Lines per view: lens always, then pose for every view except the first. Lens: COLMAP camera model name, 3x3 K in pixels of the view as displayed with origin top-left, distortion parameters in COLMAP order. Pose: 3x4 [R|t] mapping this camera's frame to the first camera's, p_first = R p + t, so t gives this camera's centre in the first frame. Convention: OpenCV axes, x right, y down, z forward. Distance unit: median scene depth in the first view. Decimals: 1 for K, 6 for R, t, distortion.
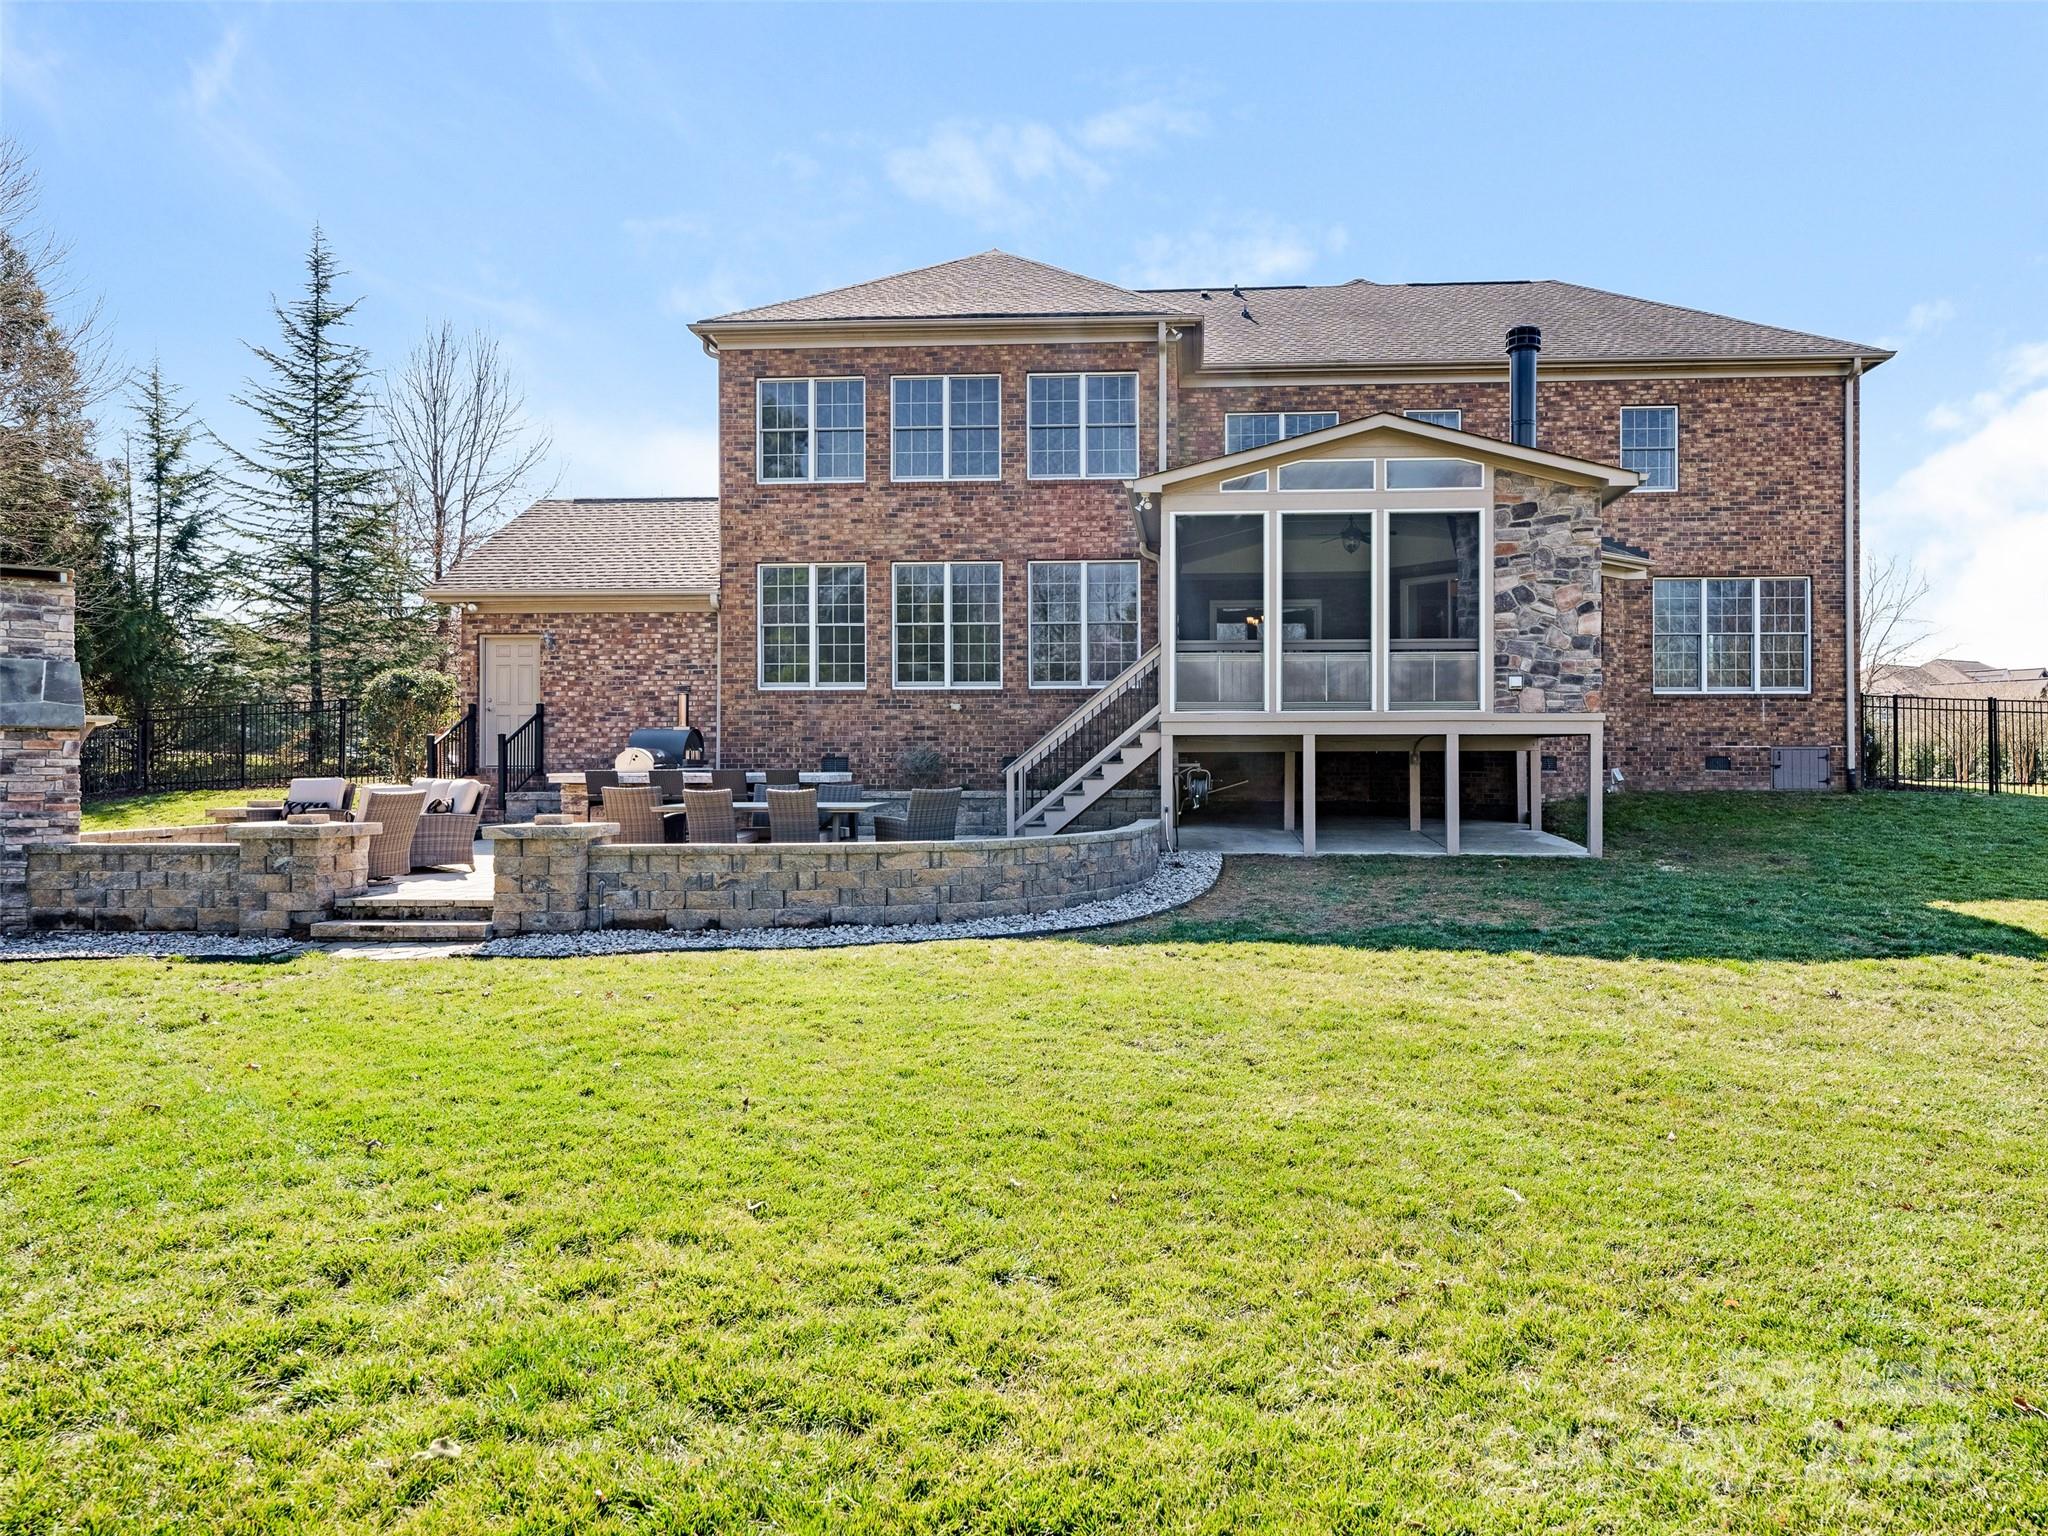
lens RADIAL K [[1198.4, 0, 1024.0], [0, 1198.4, 768.0], [0, 0, 1]] dist [0.000476, -0.000009]
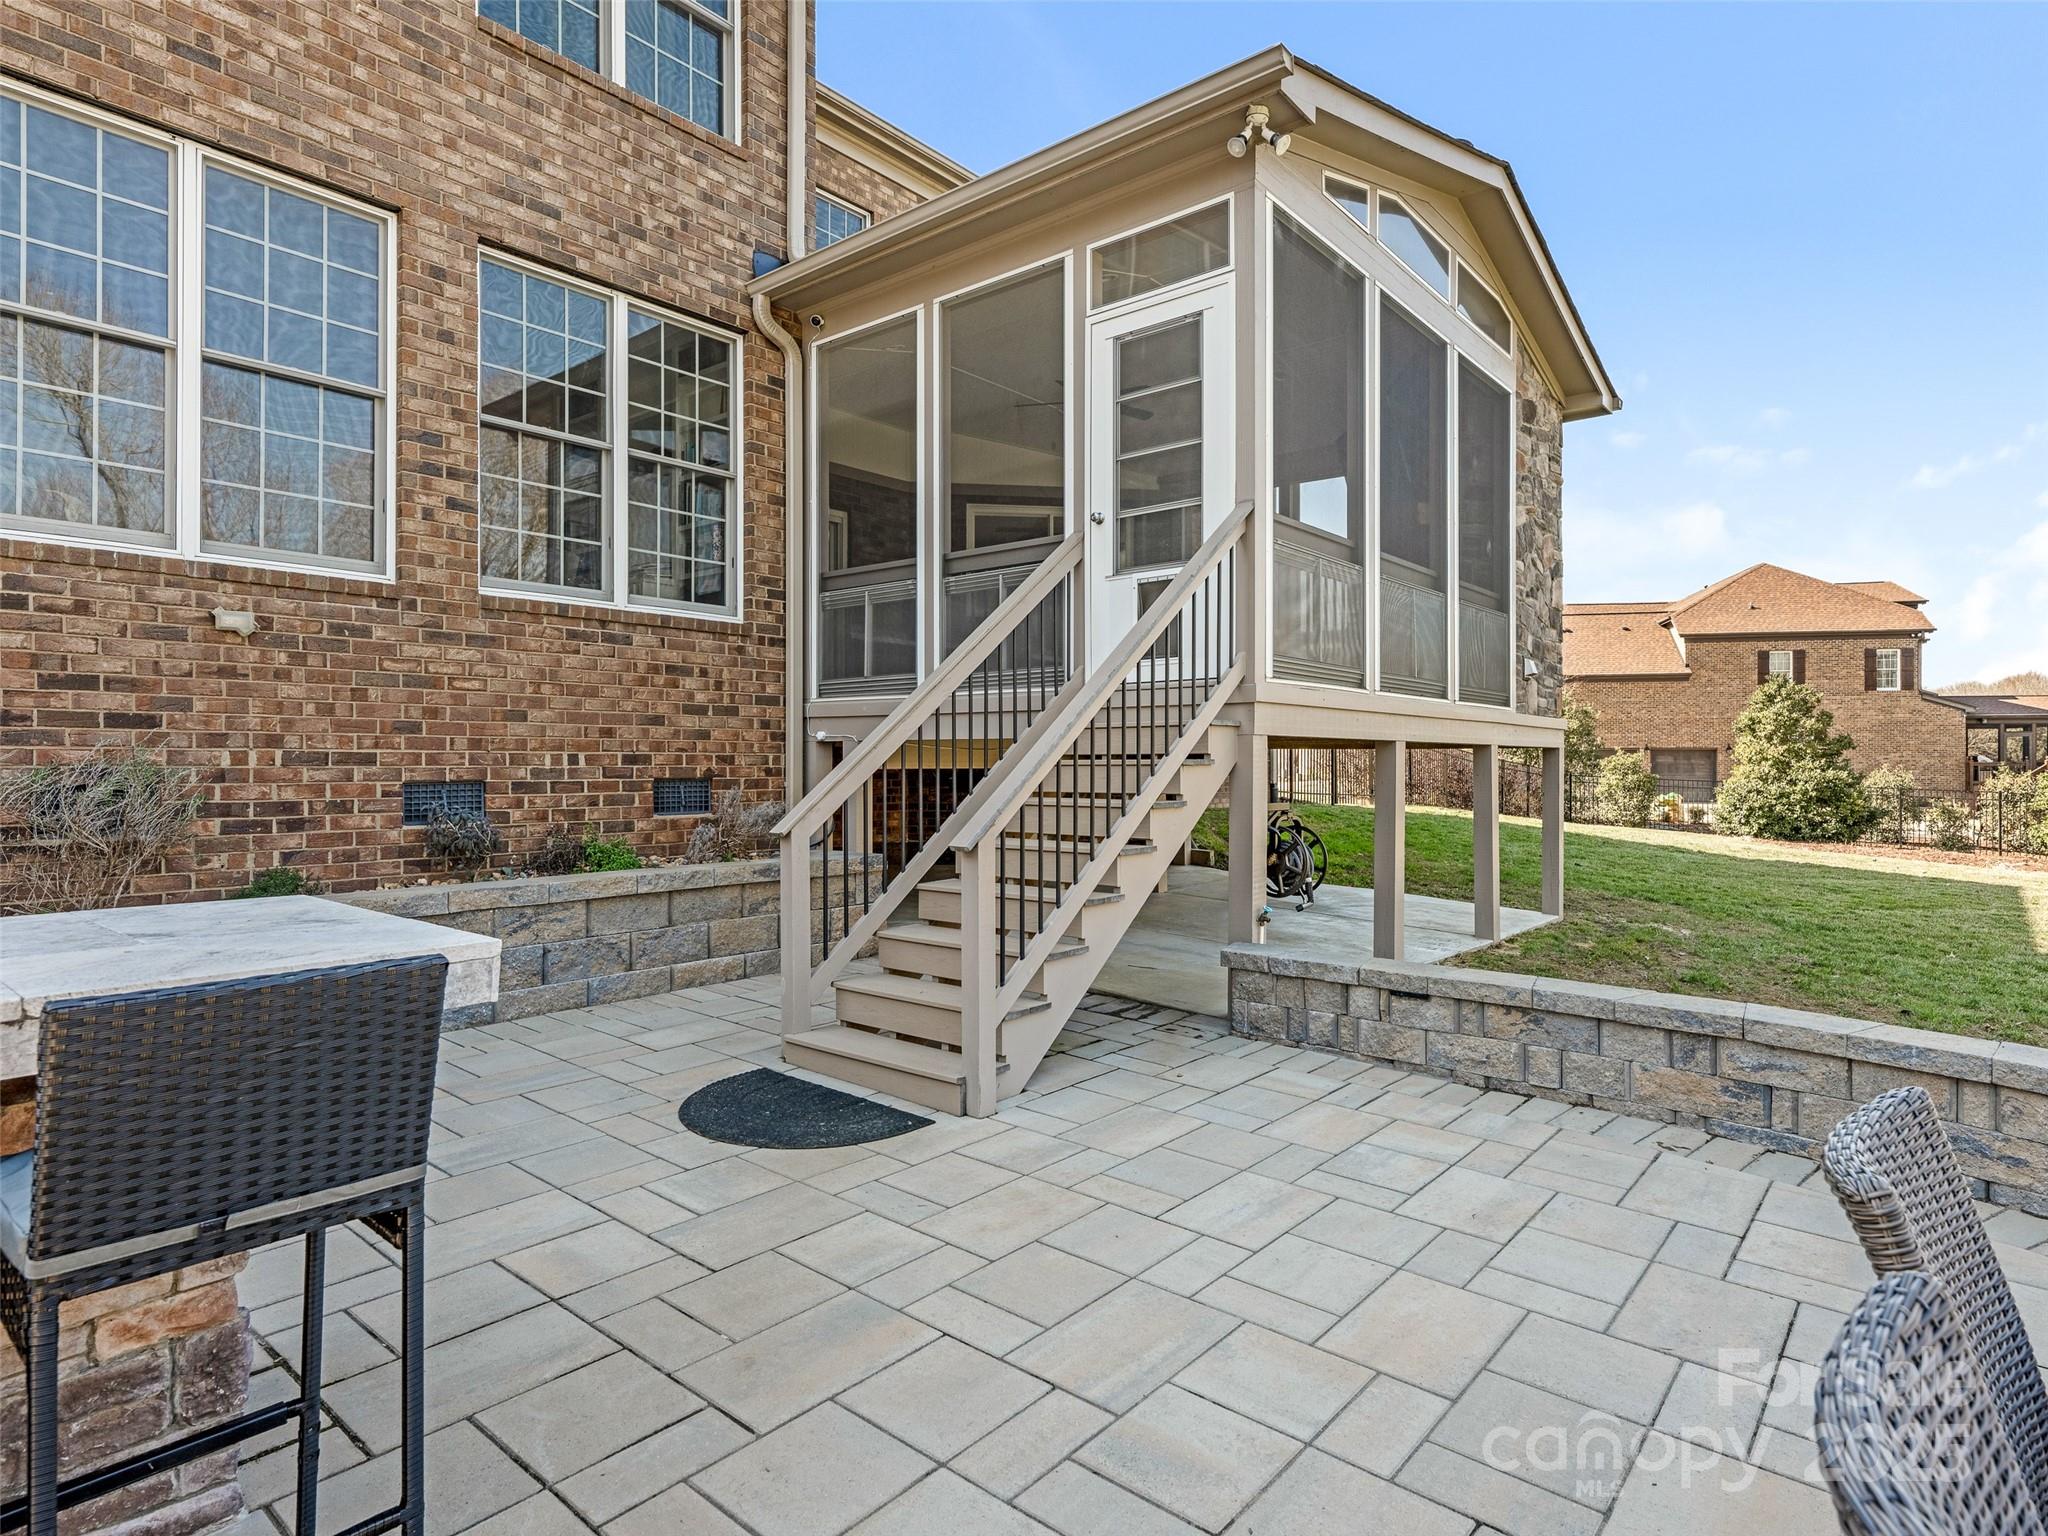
lens RADIAL K [[1101.2, 0, 1024.0], [0, 1101.2, 768.0], [0, 0, 1]] dist [-0.000490, 0.000467]
pose [[0.540249, -0.000053, 0.841505, -0.187562], [0.003559, 0.999991, -0.002222, -0.011728], [-0.841498, 0.004195, 0.540244, 0.679941]]
